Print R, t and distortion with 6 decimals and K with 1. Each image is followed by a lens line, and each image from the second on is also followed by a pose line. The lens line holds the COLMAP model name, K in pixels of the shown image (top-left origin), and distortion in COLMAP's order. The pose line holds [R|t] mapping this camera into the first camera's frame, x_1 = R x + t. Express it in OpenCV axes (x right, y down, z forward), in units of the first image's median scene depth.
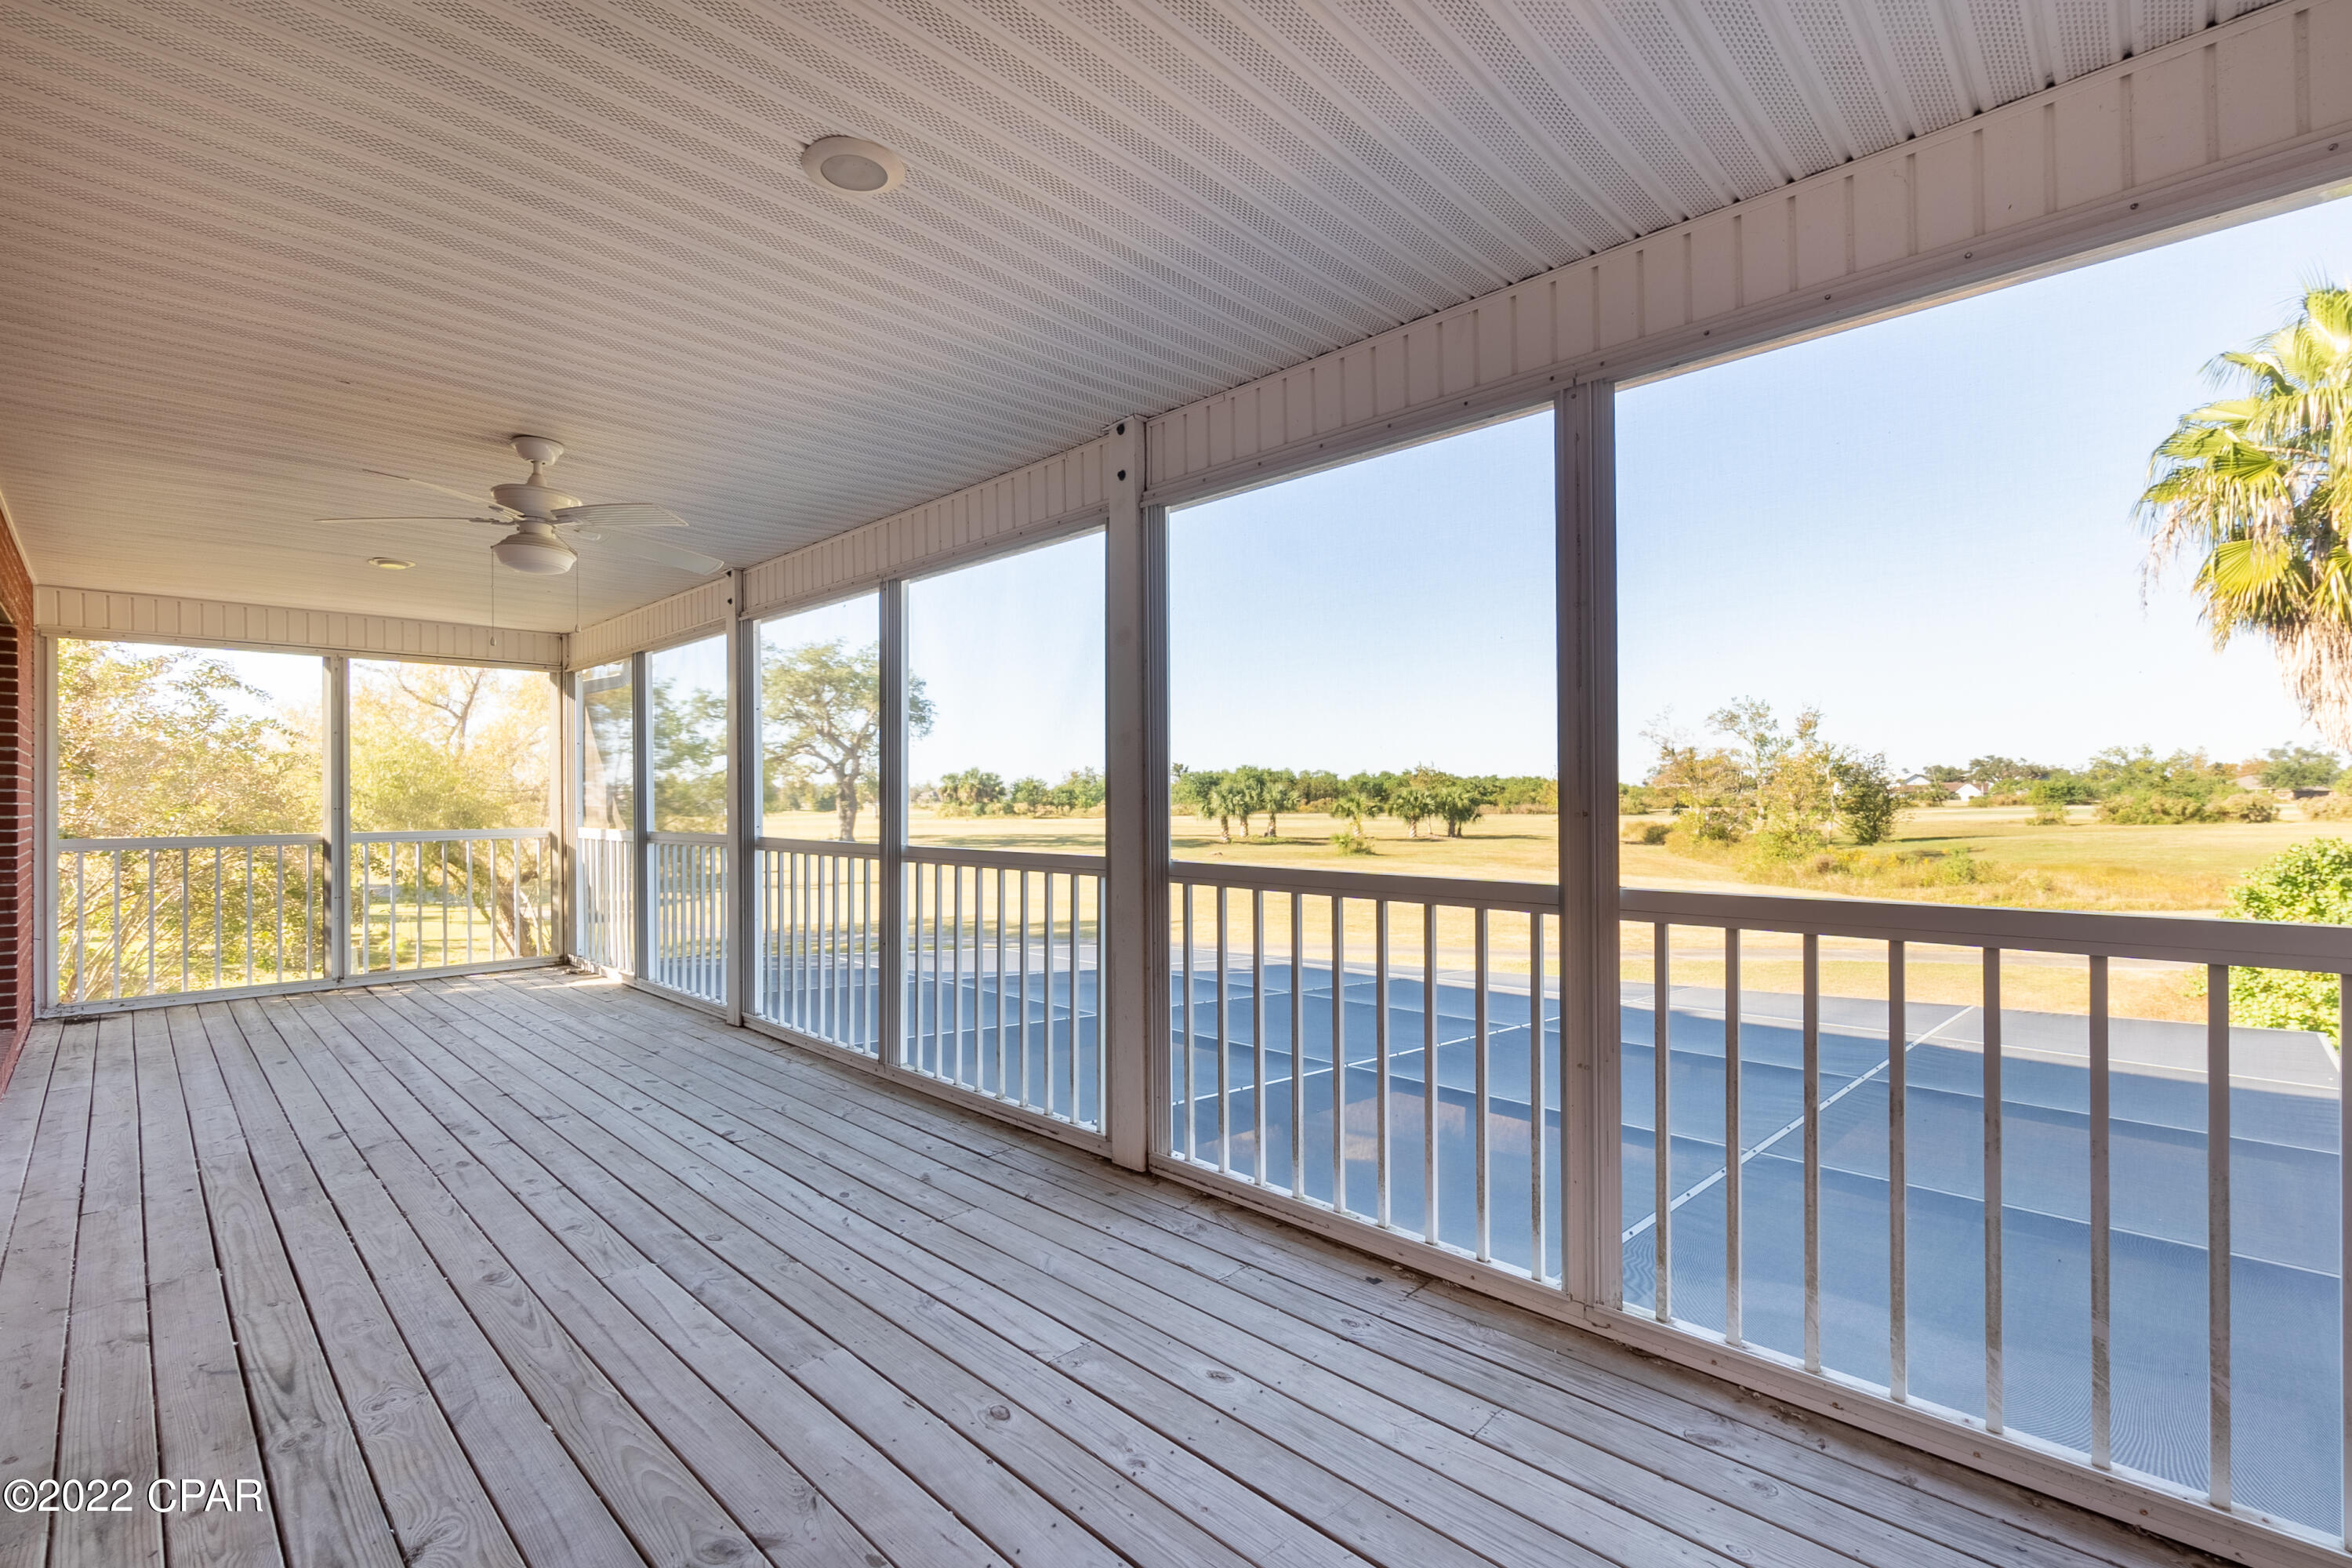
lens RADIAL K [[1089.3, 0, 1168.5], [0, 1089.3, 796.0], [0, 0, 1]] dist [-0.009571, 0.001339]
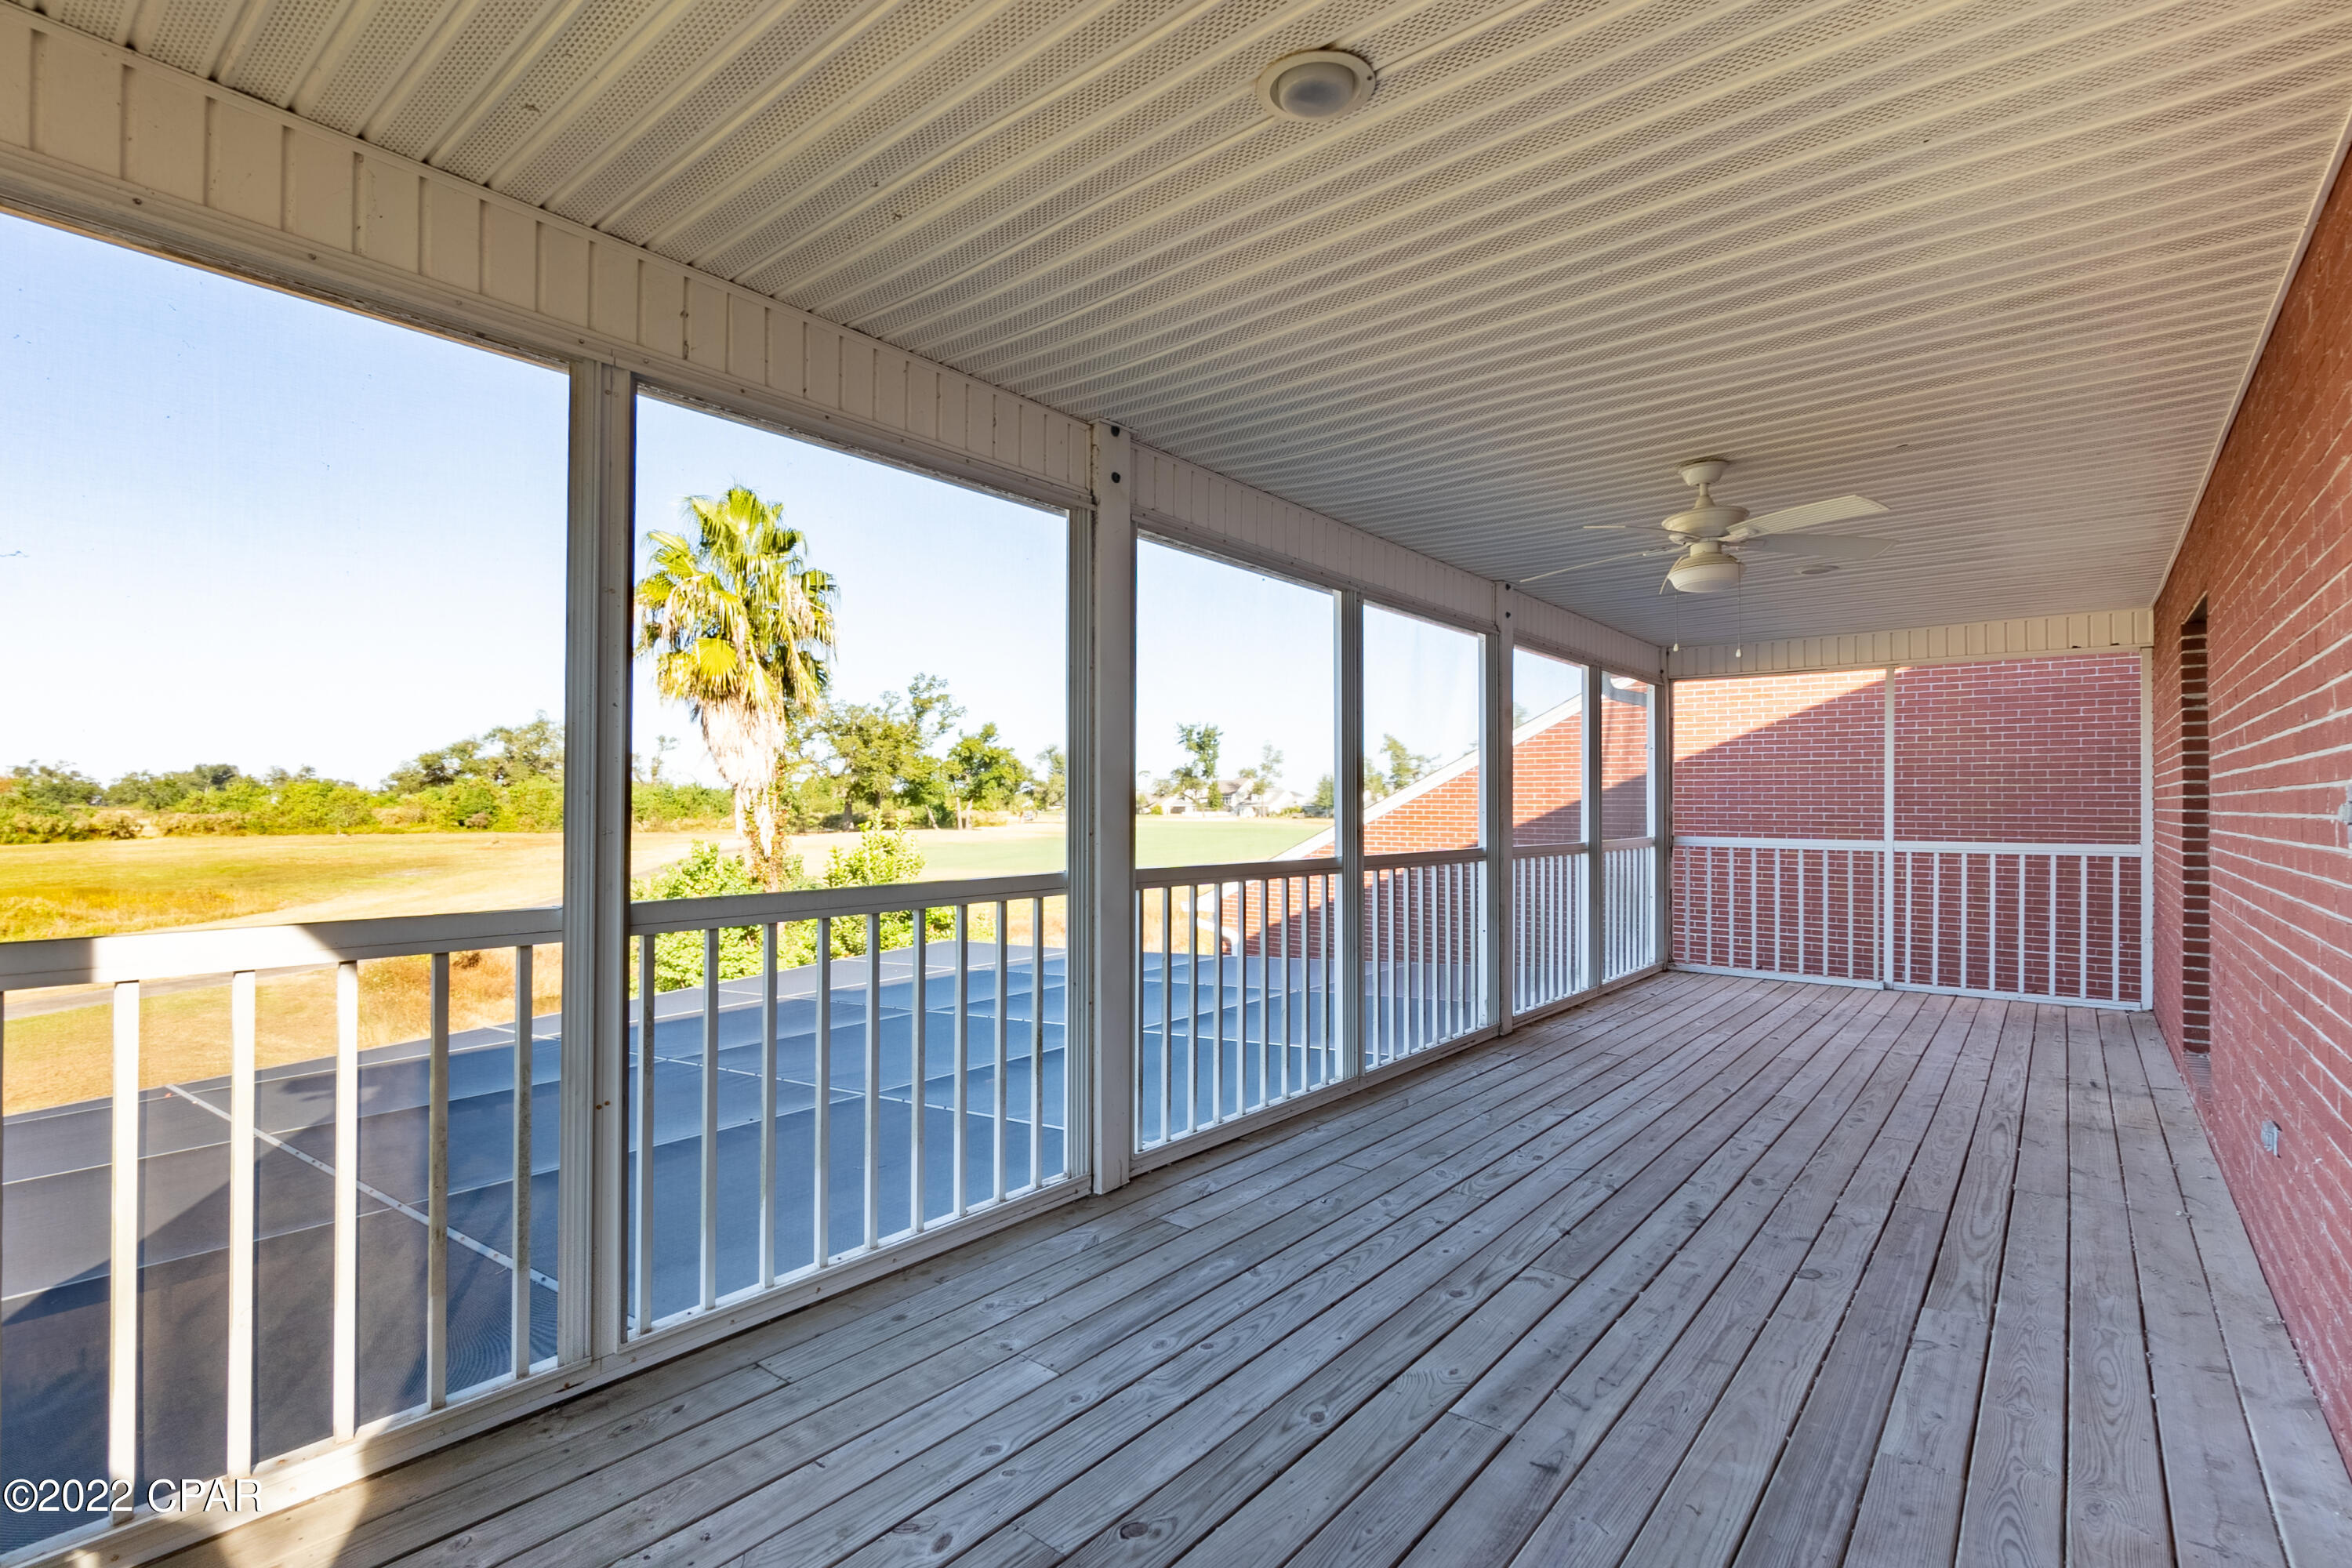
lens RADIAL K [[1089.3, 0, 1168.5], [0, 1089.3, 796.0], [0, 0, 1]] dist [-0.009571, 0.001339]
pose [[-0.105993, 0.015824, 0.994241, -1.318548], [0.000973, 0.999875, -0.015810, 0.007839], [-0.994366, -0.000708, -0.105995, 1.370698]]
